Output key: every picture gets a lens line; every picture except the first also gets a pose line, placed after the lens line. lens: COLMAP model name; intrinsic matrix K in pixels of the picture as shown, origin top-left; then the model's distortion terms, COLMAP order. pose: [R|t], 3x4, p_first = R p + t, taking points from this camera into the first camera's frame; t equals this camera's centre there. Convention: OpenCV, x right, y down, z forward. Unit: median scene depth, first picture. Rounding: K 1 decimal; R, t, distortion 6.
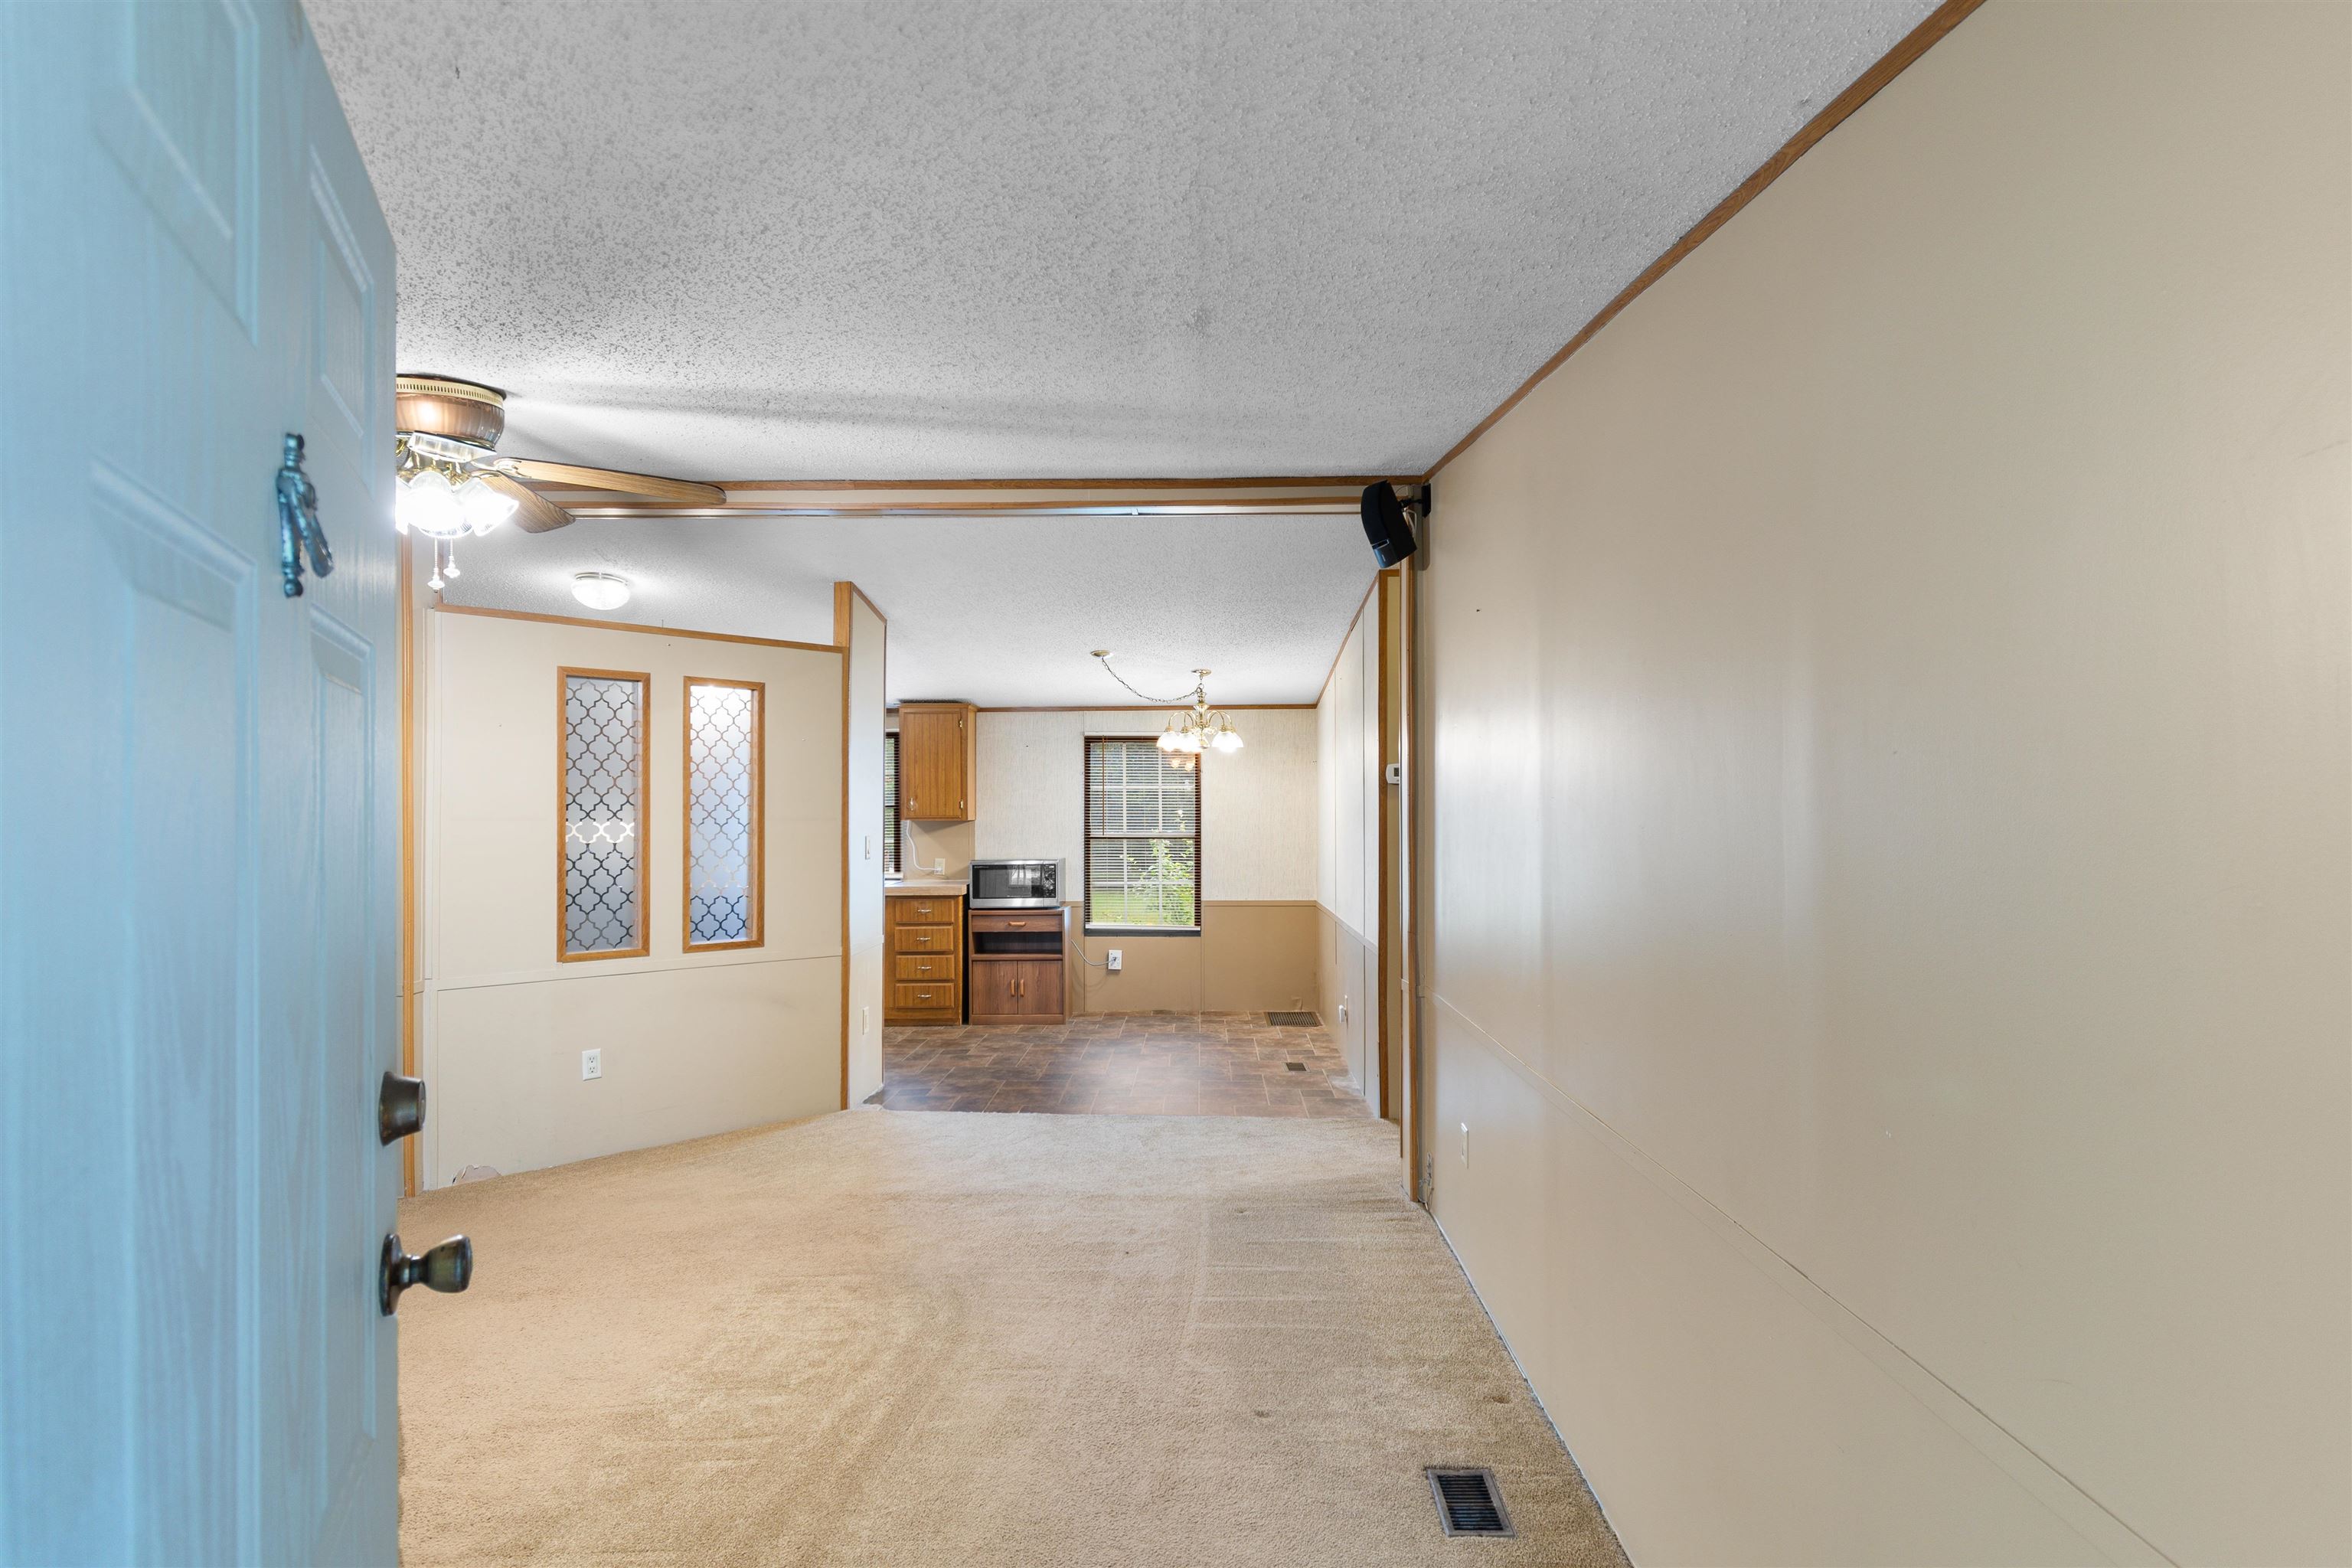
lens RADIAL K [[1224.3, 0, 1176.0], [0, 1224.3, 784.0], [0, 0, 1]] dist [0.017718, -0.000049]
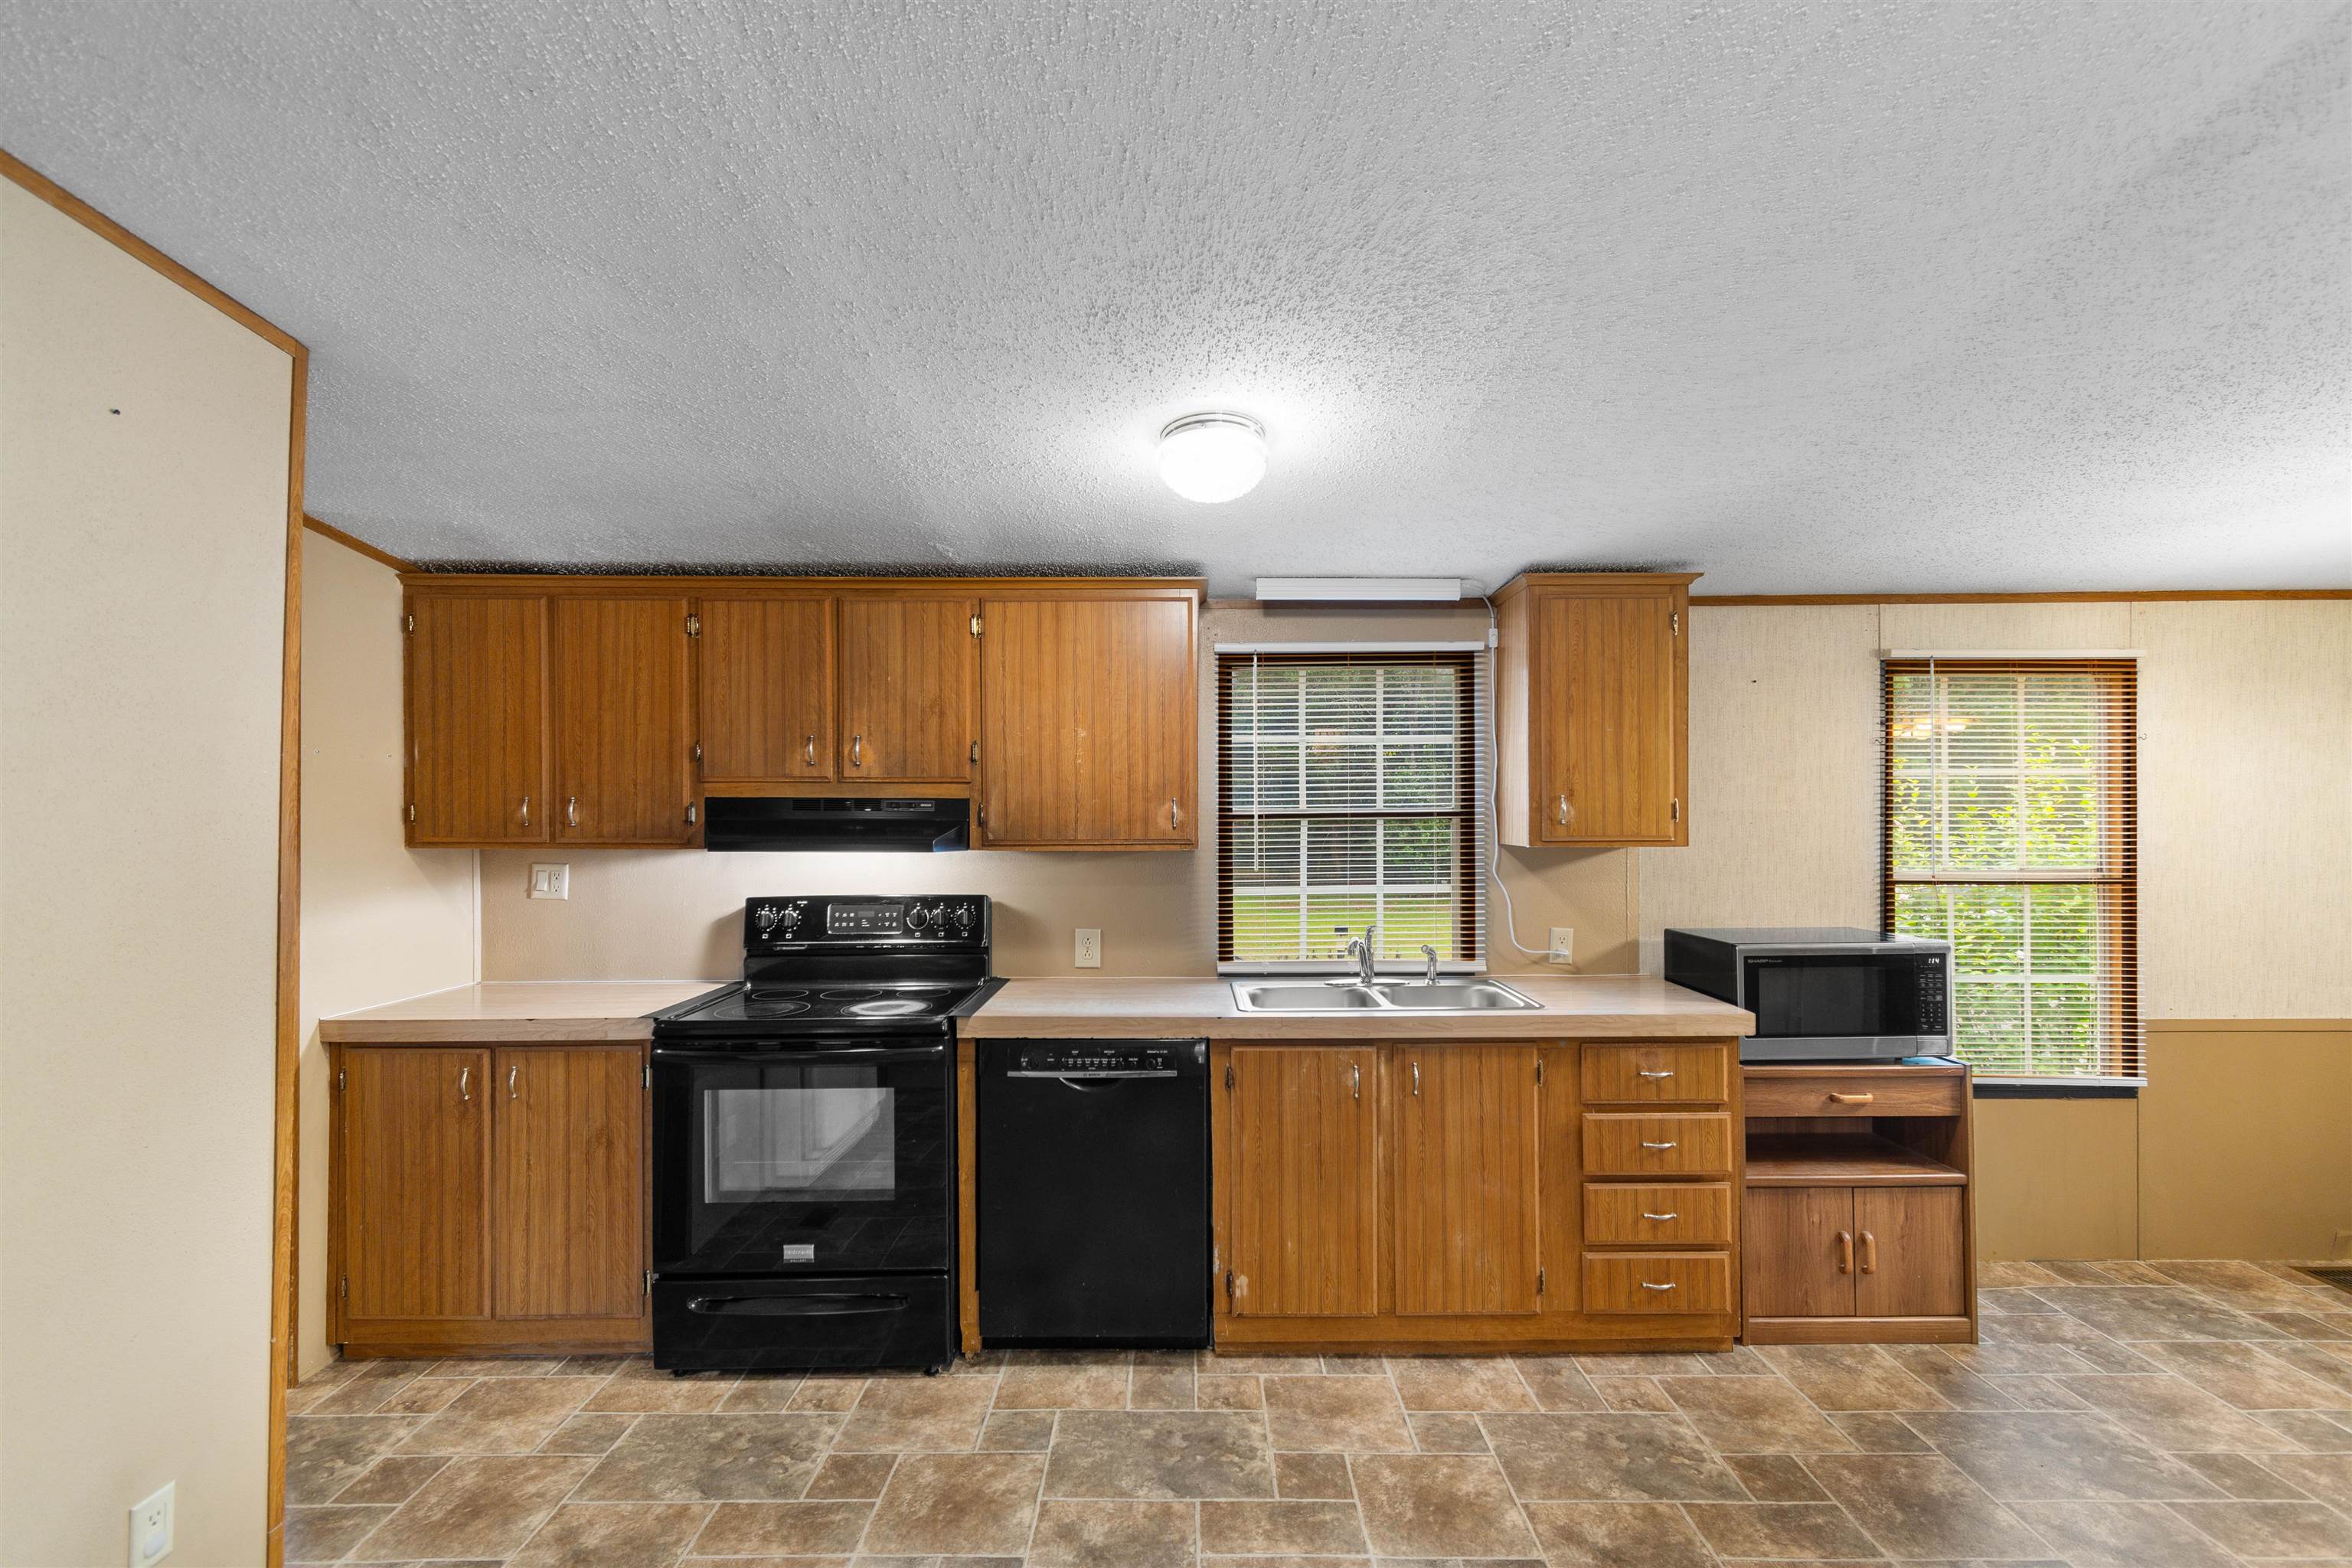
lens RADIAL K [[1100.5, 0, 1180.6], [0, 1100.5, 812.0], [0, 0, 1]] dist [0.008391, -0.000497]
pose [[0.998930, 0.000259, 0.046253, -0.364792], [-0.001298, 0.999748, 0.022429, 0.009271], [-0.046235, -0.022465, 0.998678, 0.625408]]
